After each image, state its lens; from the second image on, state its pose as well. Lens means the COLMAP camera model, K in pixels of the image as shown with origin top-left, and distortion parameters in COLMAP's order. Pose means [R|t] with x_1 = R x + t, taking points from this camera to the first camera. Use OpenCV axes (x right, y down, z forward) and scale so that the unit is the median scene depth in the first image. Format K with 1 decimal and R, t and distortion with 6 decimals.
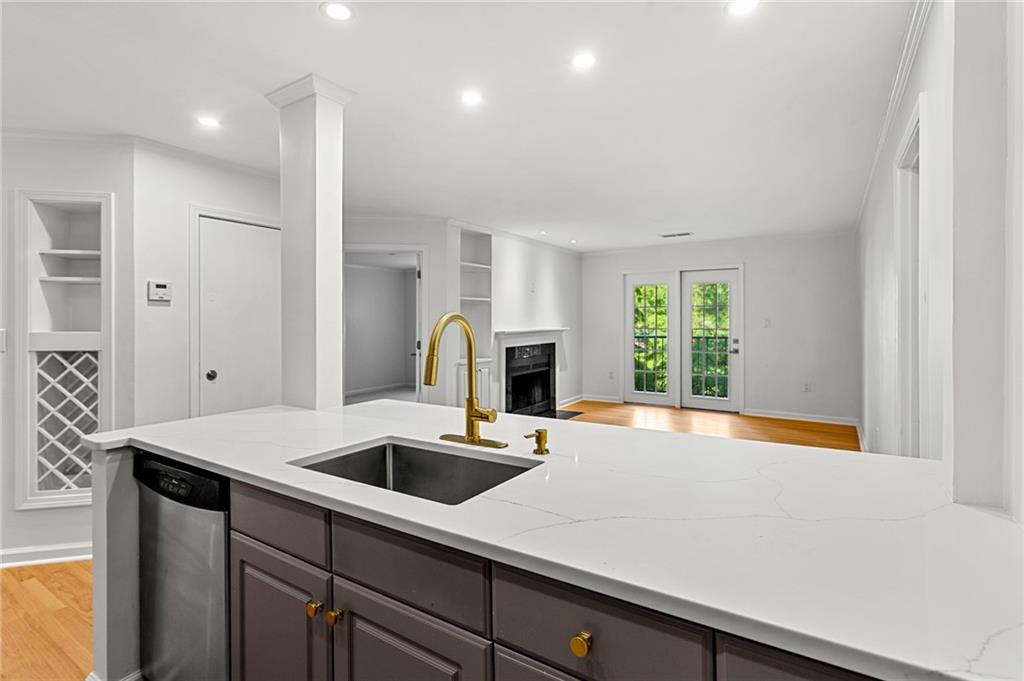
lens RADIAL K [[503.5, 0, 510.2], [0, 503.5, 331.6], [0, 0, 1]] dist [0.005783, 0.000647]
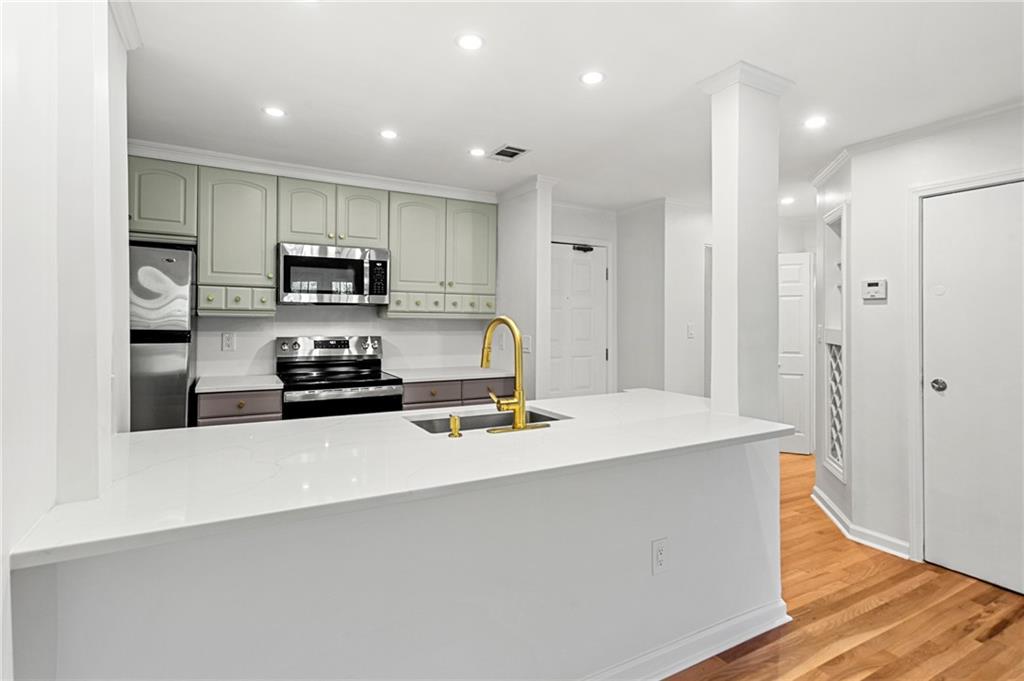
lens RADIAL K [[503.5, 0, 517.2], [0, 503.5, 319.3], [0, 0, 1]] dist [0.005783, 0.000647]
pose [[-0.478446, 0.001345, -0.878116, 0.509150], [-0.009575, 0.999931, 0.006749, -0.021562], [0.878065, 0.011637, -0.478400, 0.860052]]
